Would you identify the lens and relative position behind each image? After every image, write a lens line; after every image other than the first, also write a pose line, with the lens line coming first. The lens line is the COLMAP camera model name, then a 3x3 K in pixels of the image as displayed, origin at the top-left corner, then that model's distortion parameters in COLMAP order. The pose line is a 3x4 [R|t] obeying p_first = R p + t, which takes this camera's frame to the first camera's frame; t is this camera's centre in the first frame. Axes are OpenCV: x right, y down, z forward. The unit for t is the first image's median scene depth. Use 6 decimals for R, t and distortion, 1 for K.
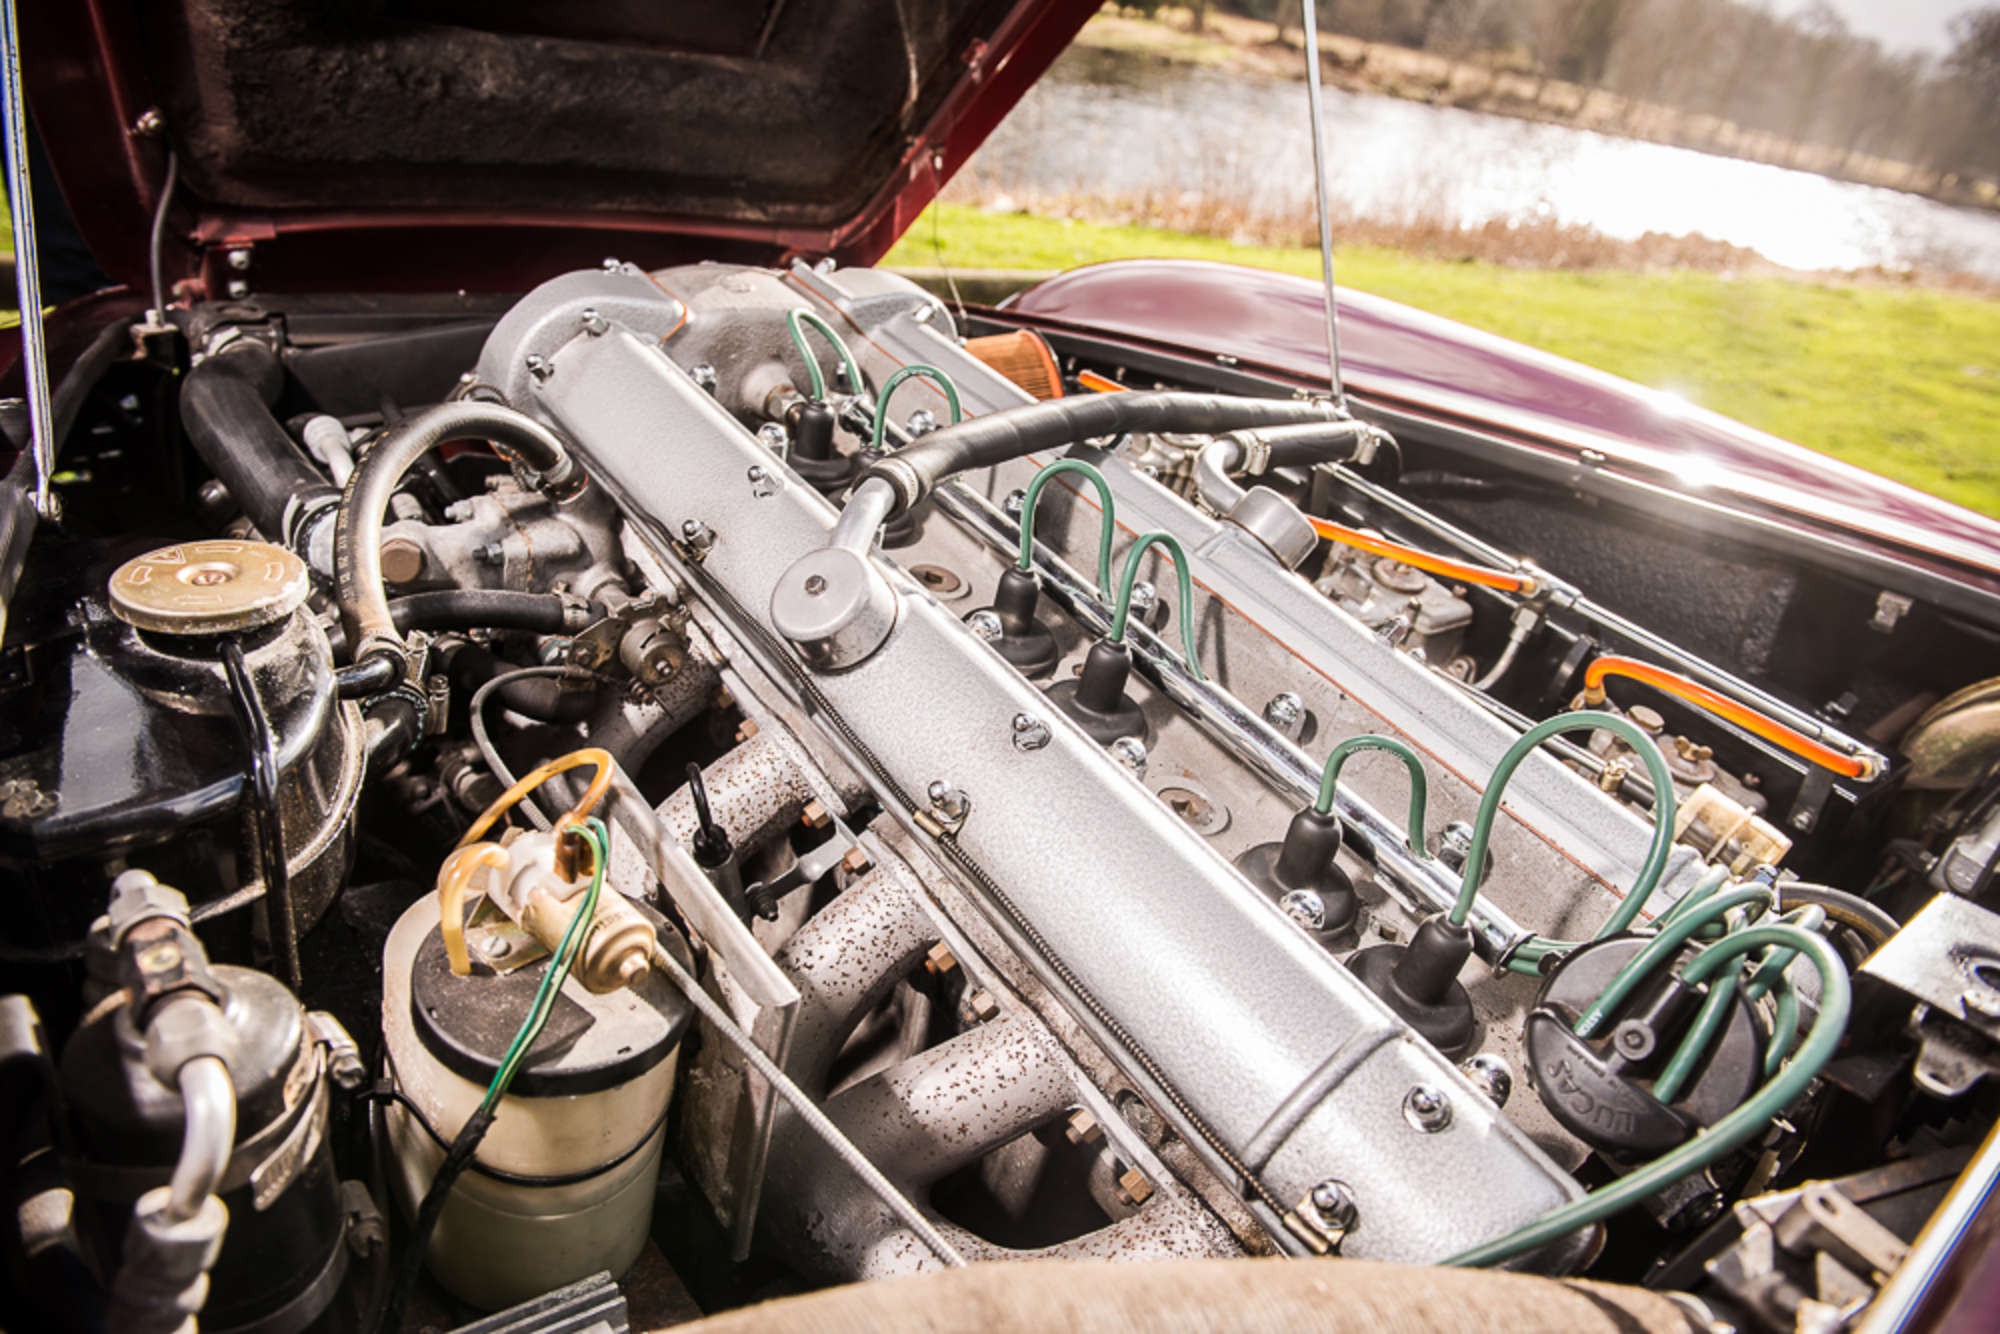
lens RADIAL K [[1340.1, 0, 995.7], [0, 1340.1, 661.7], [0, 0, 1]] dist [-0.061165, 0.001393]
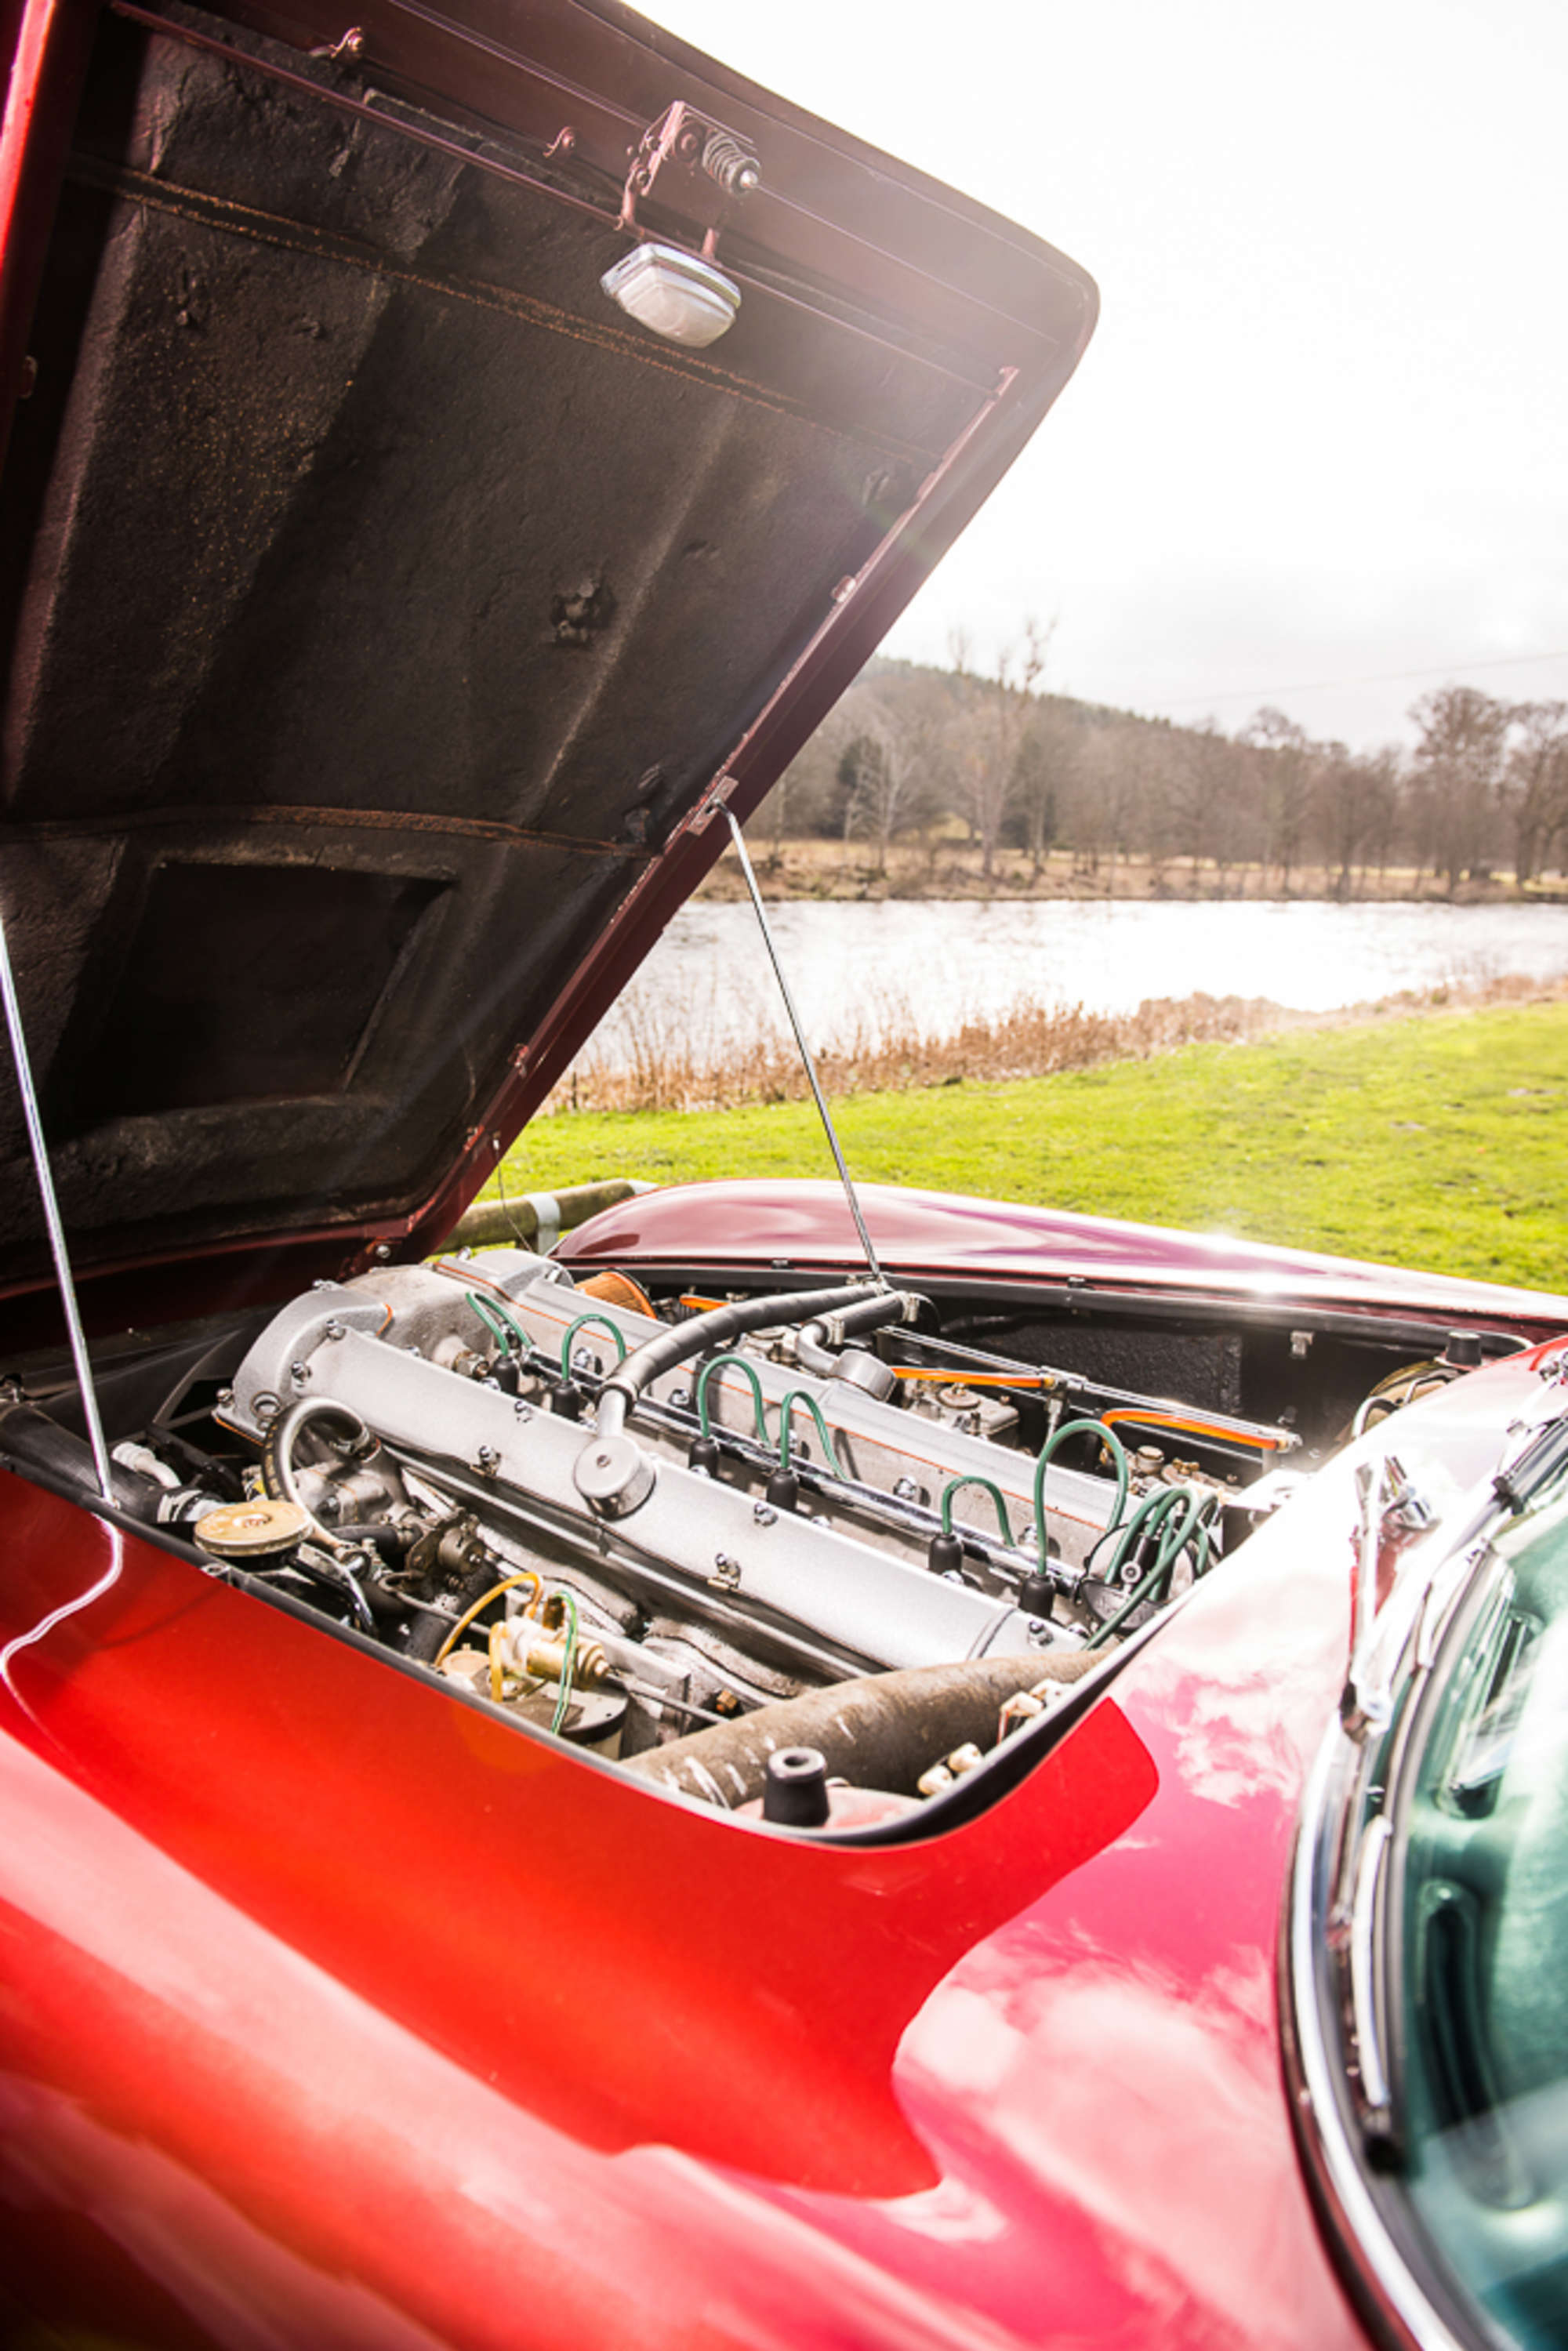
lens RADIAL K [[1942.2, 0, 784.1], [0, 1942.2, 1173.8], [0, 0, 1]] dist [-0.047363, -0.001200]
pose [[0.957019, -0.177797, 0.229137, -0.252449], [0.231852, 0.943654, -0.236138, 0.134518], [-0.174242, 0.279115, 0.944317, -0.811631]]
